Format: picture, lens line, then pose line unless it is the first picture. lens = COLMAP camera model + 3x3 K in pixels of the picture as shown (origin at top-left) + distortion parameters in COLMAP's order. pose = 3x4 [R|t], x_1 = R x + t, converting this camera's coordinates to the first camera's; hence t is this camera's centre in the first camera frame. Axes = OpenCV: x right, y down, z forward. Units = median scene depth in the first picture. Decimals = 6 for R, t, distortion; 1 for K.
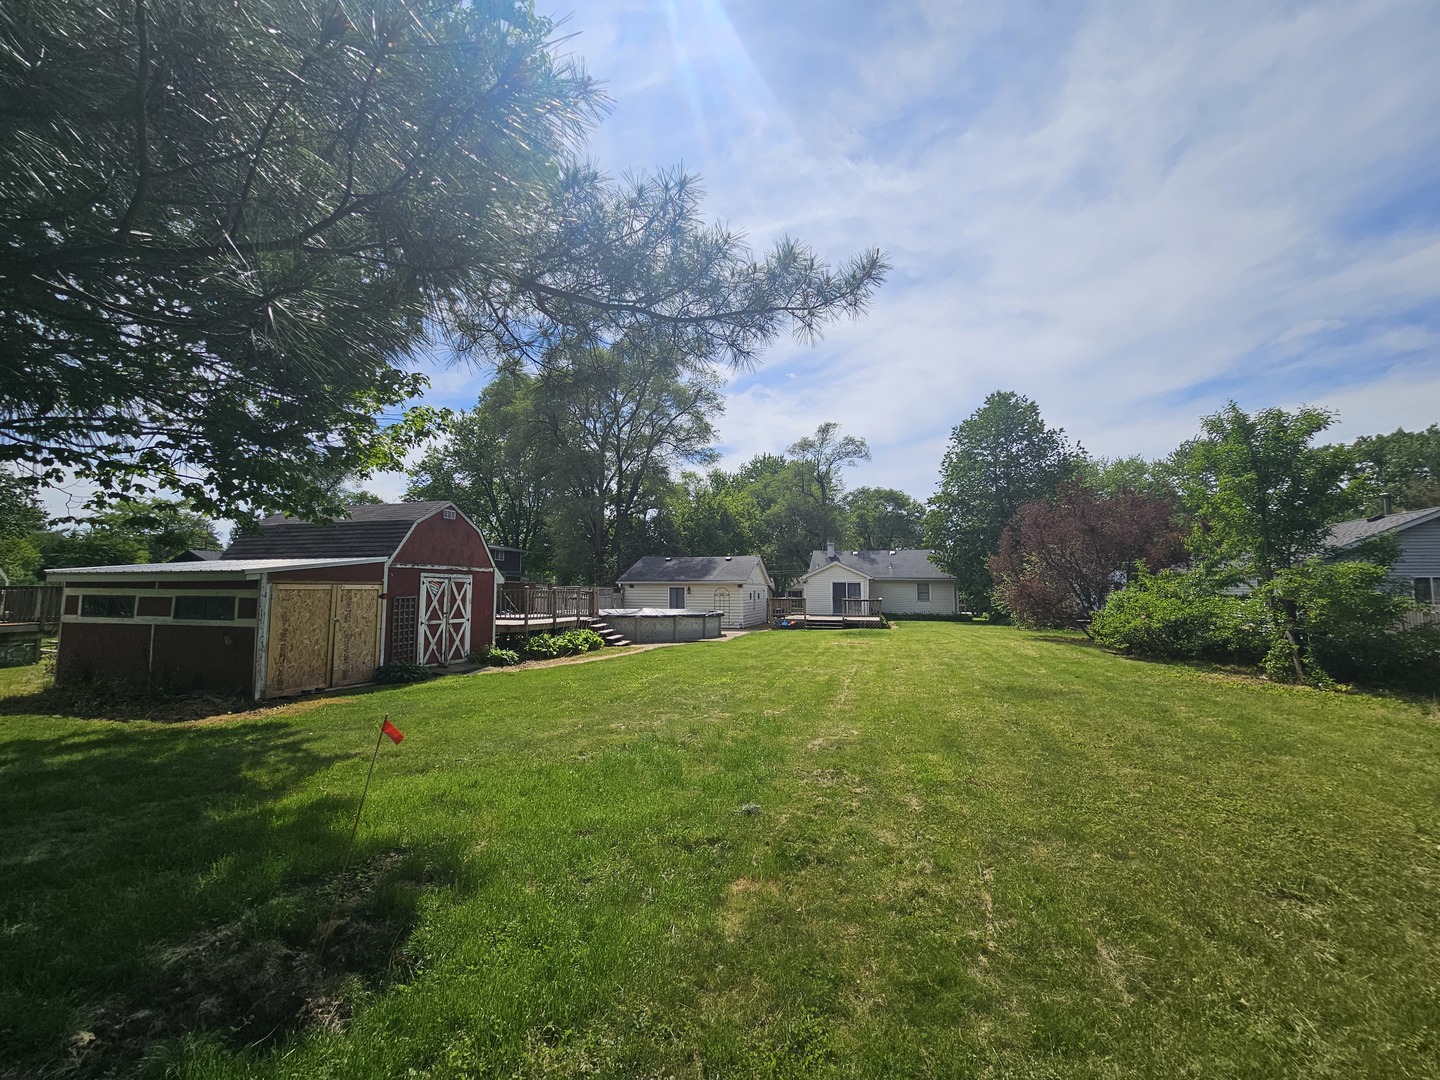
lens RADIAL K [[594.5, 0, 720.0], [0, 594.5, 540.0], [0, 0, 1]] dist [-0.008698, 0.005224]
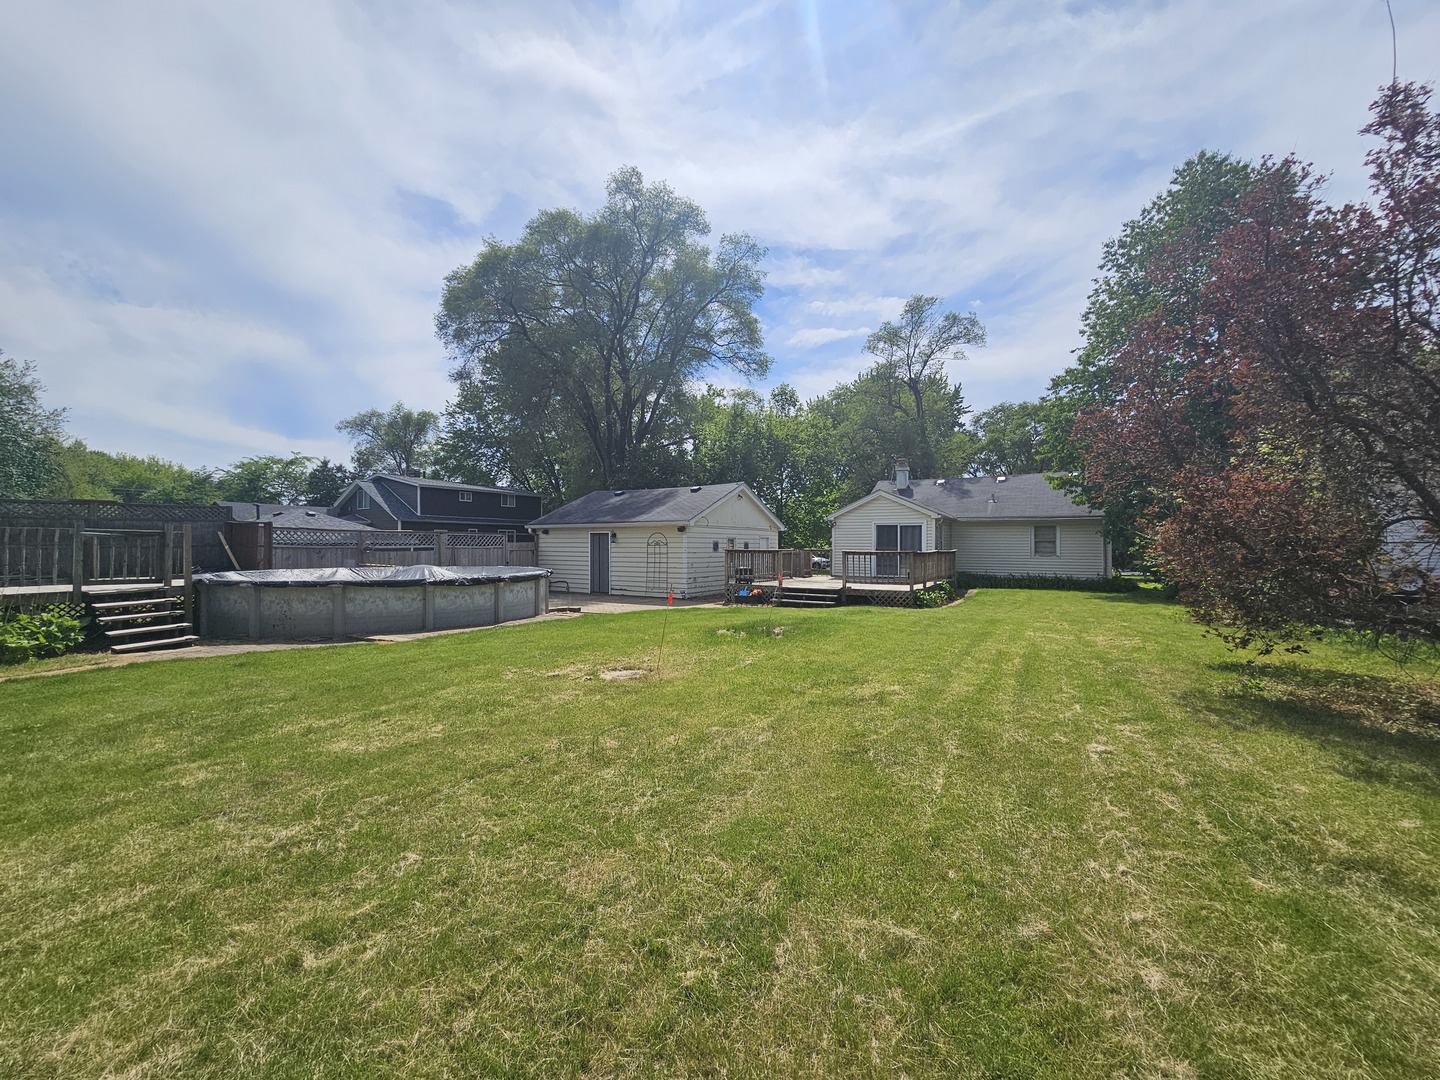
lens RADIAL K [[594.5, 0, 720.0], [0, 594.5, 540.0], [0, 0, 1]] dist [-0.008698, 0.005224]
pose [[0.963436, -0.003731, -0.267914, 0.193004], [0.024135, 0.997047, 0.072906, 0.036802], [0.266851, -0.076707, 0.960680, 0.350409]]
